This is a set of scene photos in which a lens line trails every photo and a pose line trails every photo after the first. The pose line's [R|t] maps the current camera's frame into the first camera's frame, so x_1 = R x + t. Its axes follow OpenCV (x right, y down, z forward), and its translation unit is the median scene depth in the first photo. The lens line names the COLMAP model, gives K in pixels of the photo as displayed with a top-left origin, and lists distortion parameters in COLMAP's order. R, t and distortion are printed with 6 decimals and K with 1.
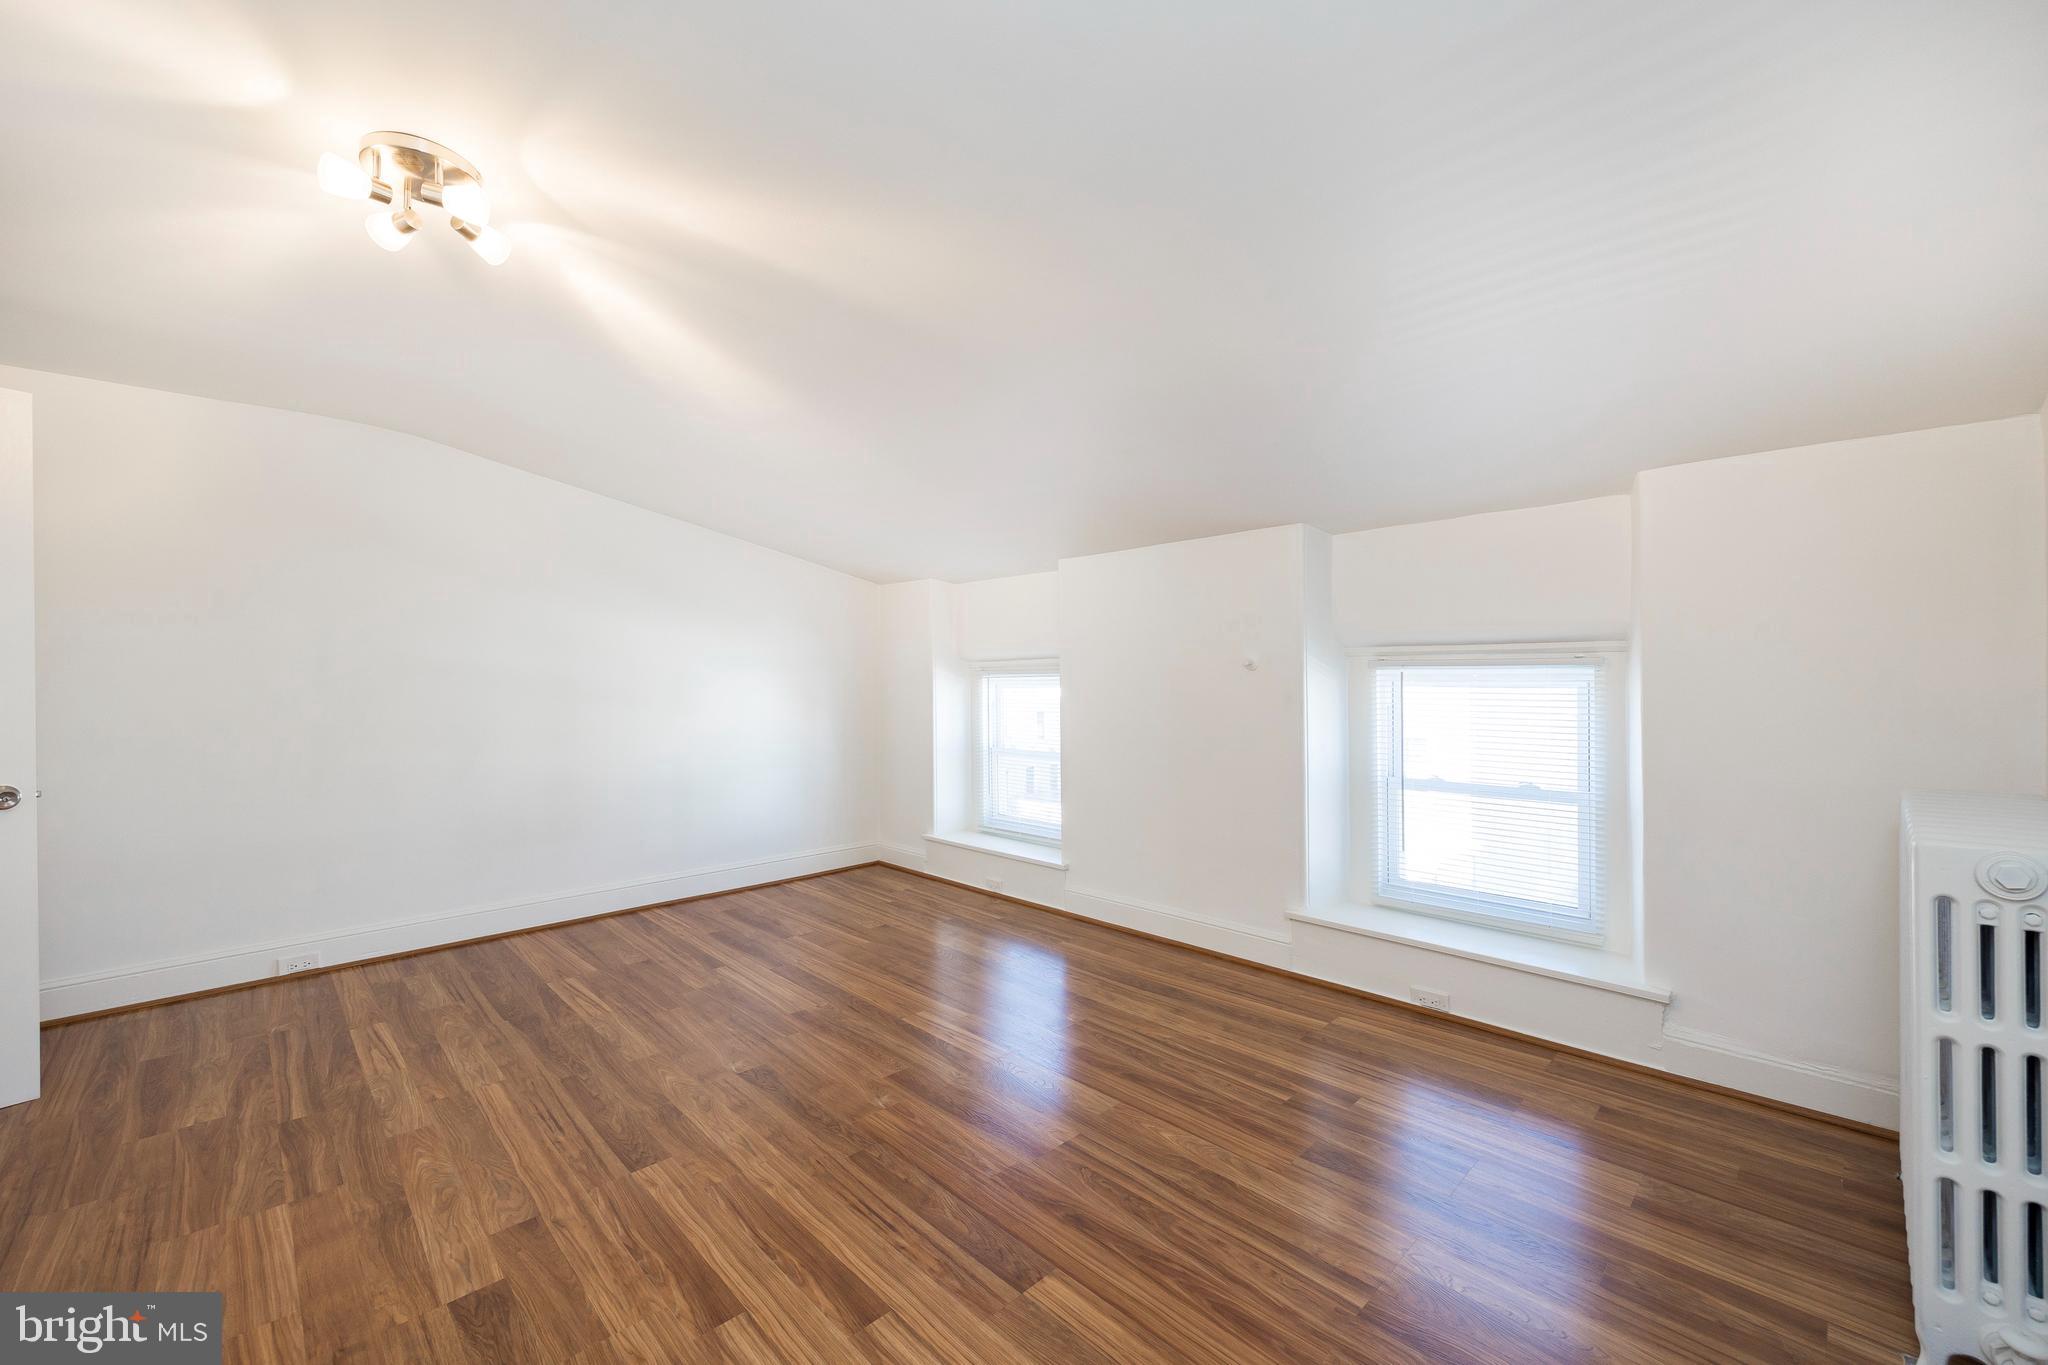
lens RADIAL K [[823.0, 0, 1025.8], [0, 823.0, 687.5], [0, 0, 1]] dist [-0.001953, -0.001155]
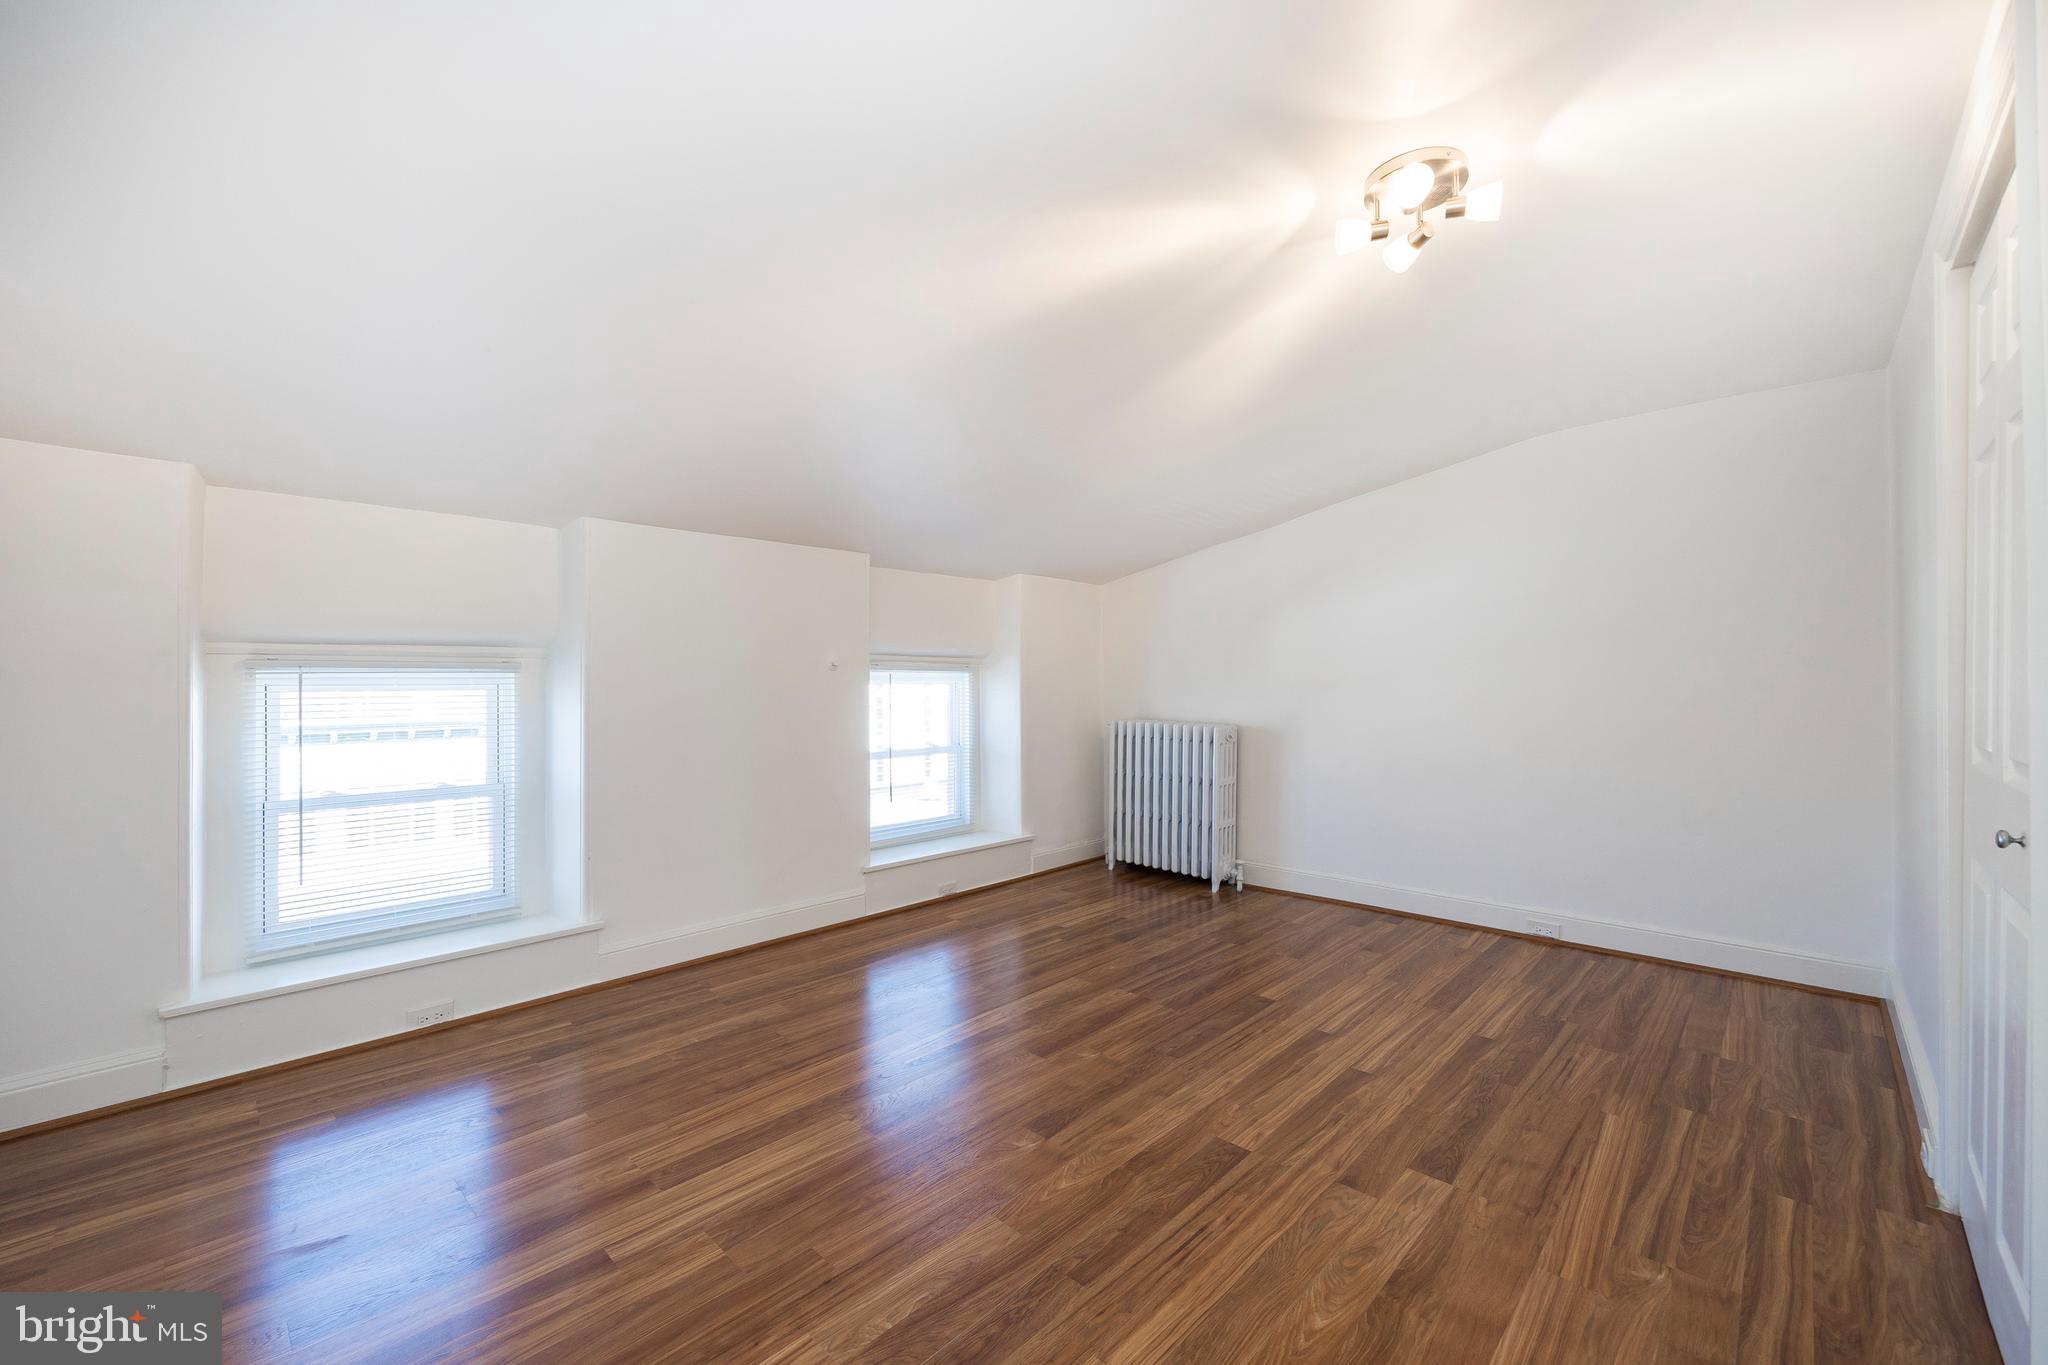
lens RADIAL K [[821.1, 0, 1027.2], [0, 821.1, 686.9], [0, 0, 1]] dist [-0.001951, -0.000313]
pose [[-0.043990, 0.001788, 0.999030, -1.587633], [0.010573, 0.999943, -0.001324, 0.012476], [-0.998976, 0.010504, -0.044006, 1.405985]]
